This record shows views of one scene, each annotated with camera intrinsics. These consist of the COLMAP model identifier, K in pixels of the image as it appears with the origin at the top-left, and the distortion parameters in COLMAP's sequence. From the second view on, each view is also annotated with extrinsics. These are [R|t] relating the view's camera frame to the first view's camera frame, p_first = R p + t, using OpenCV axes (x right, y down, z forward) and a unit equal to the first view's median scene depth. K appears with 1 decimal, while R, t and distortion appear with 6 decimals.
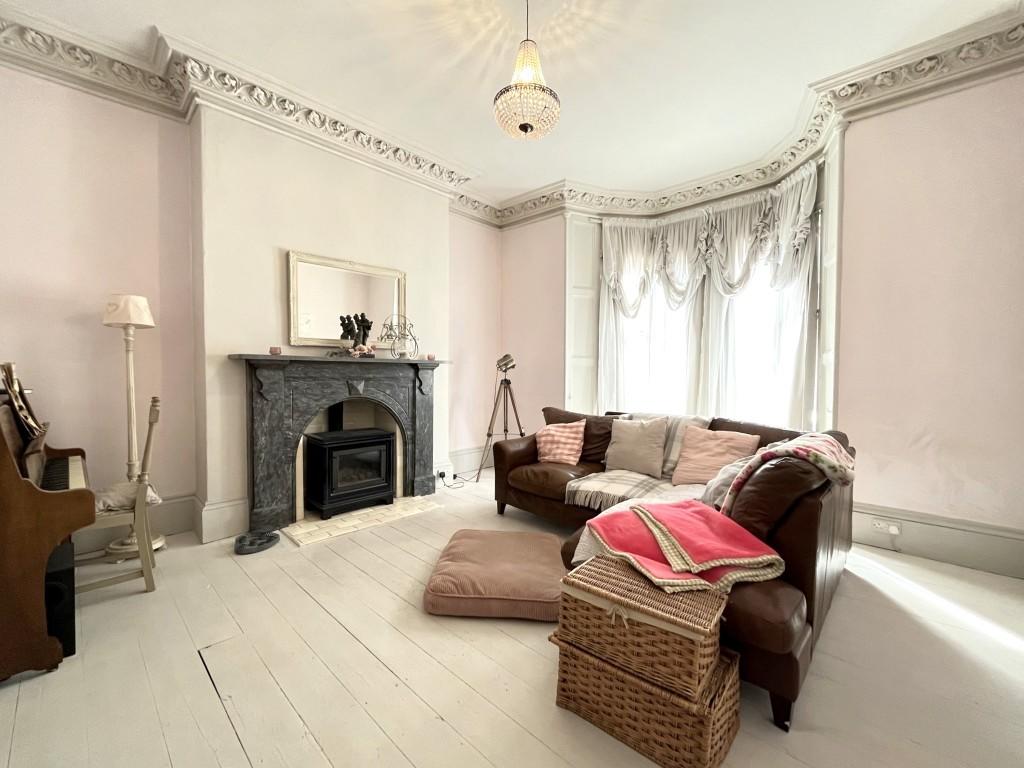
lens RADIAL K [[413.3, 0, 509.5], [0, 413.3, 385.1], [0, 0, 1]] dist [-0.000802, -0.000105]
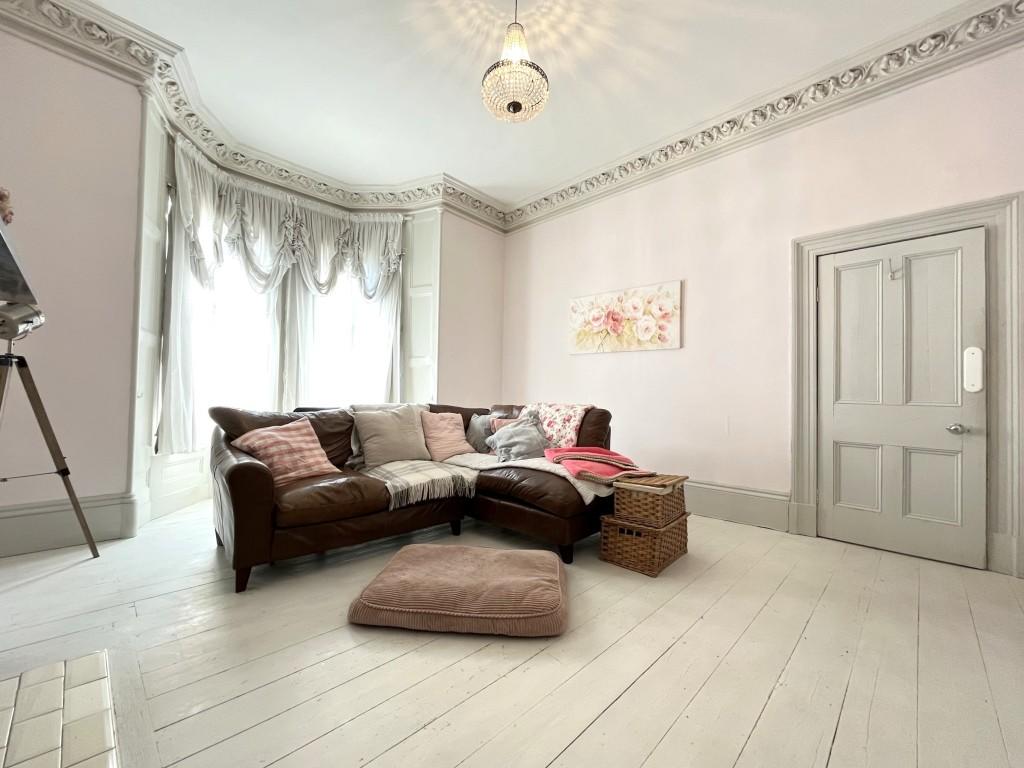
lens RADIAL K [[413.3, 0, 509.5], [0, 413.3, 385.1], [0, 0, 1]] dist [-0.000802, -0.000105]
pose [[0.036551, 0.021596, 0.999098, -0.478866], [0.012289, 0.999681, -0.022058, 0.037204], [-0.999256, 0.013084, 0.036274, 0.494566]]
